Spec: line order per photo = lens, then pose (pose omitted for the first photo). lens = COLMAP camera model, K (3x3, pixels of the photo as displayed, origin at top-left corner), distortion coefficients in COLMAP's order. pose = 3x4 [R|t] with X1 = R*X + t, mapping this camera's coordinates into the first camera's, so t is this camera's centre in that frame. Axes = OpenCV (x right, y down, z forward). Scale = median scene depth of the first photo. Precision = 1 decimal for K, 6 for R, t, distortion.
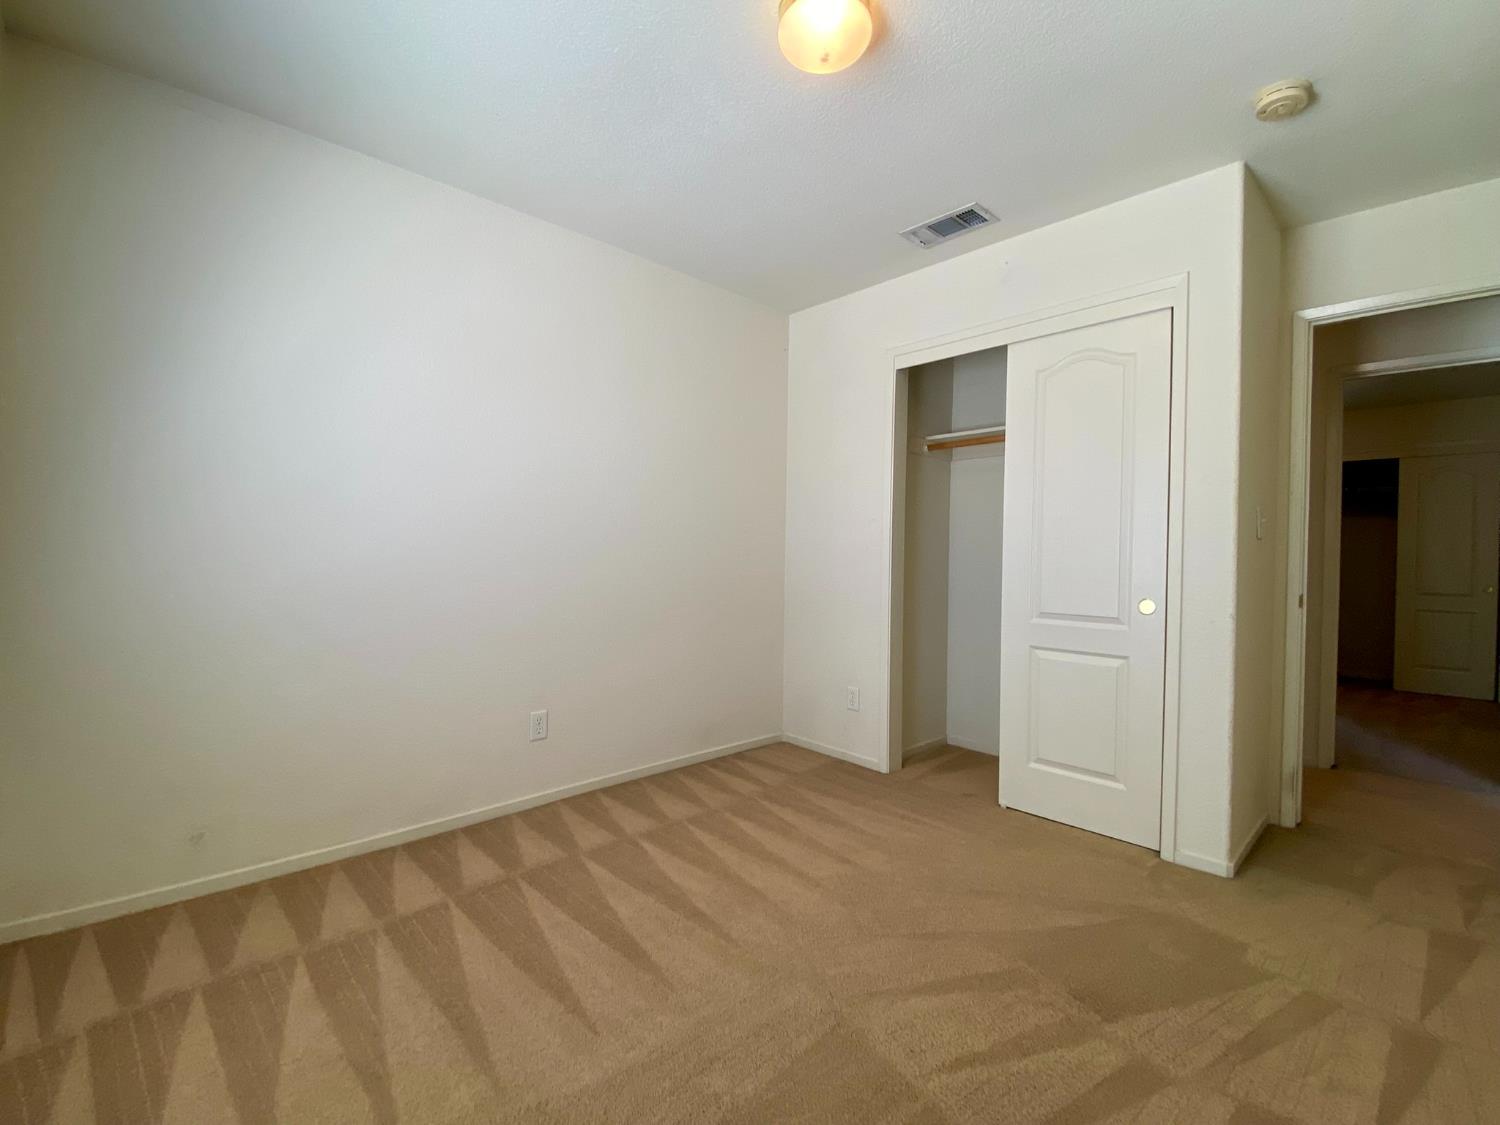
lens RADIAL K [[667.6, 0, 750.0], [0, 667.6, 562.5], [0, 0, 1]] dist [0.019025, -0.017982]
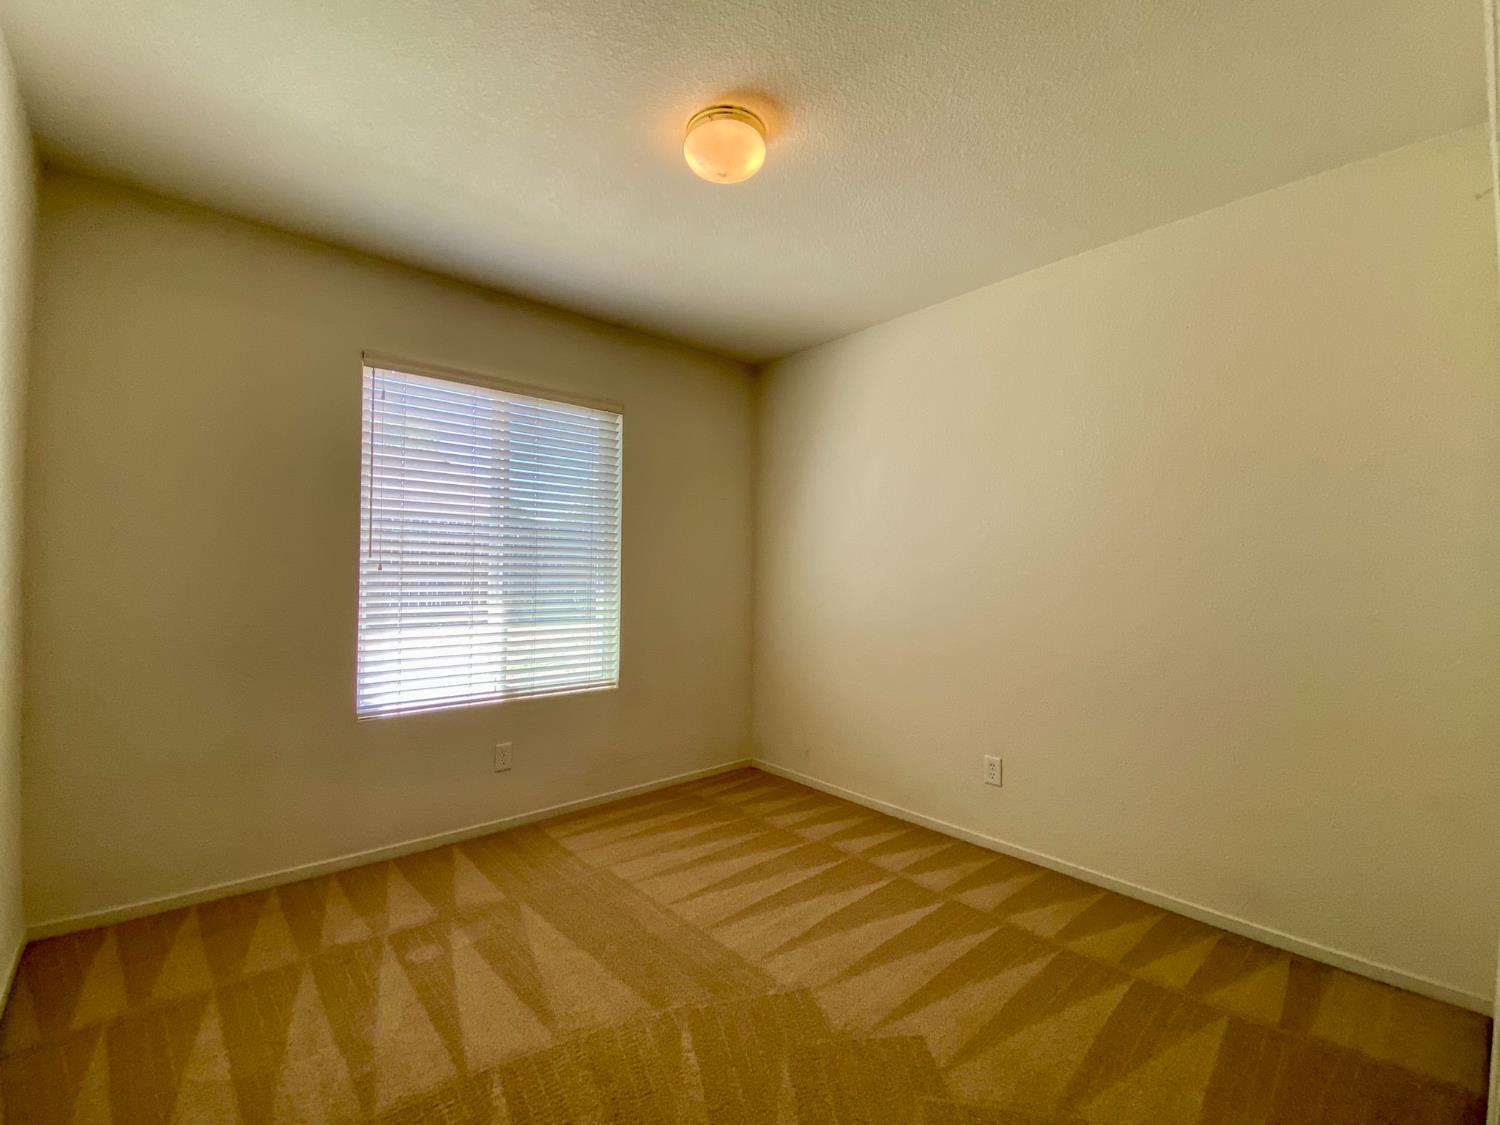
lens RADIAL K [[667.6, 0, 750.0], [0, 667.6, 562.5], [0, 0, 1]] dist [0.019025, -0.017982]
pose [[-0.002478, -0.021739, -0.999761, 0.740827], [-0.046234, 0.998697, -0.021601, -0.031808], [0.998928, 0.046169, -0.003479, 0.654236]]
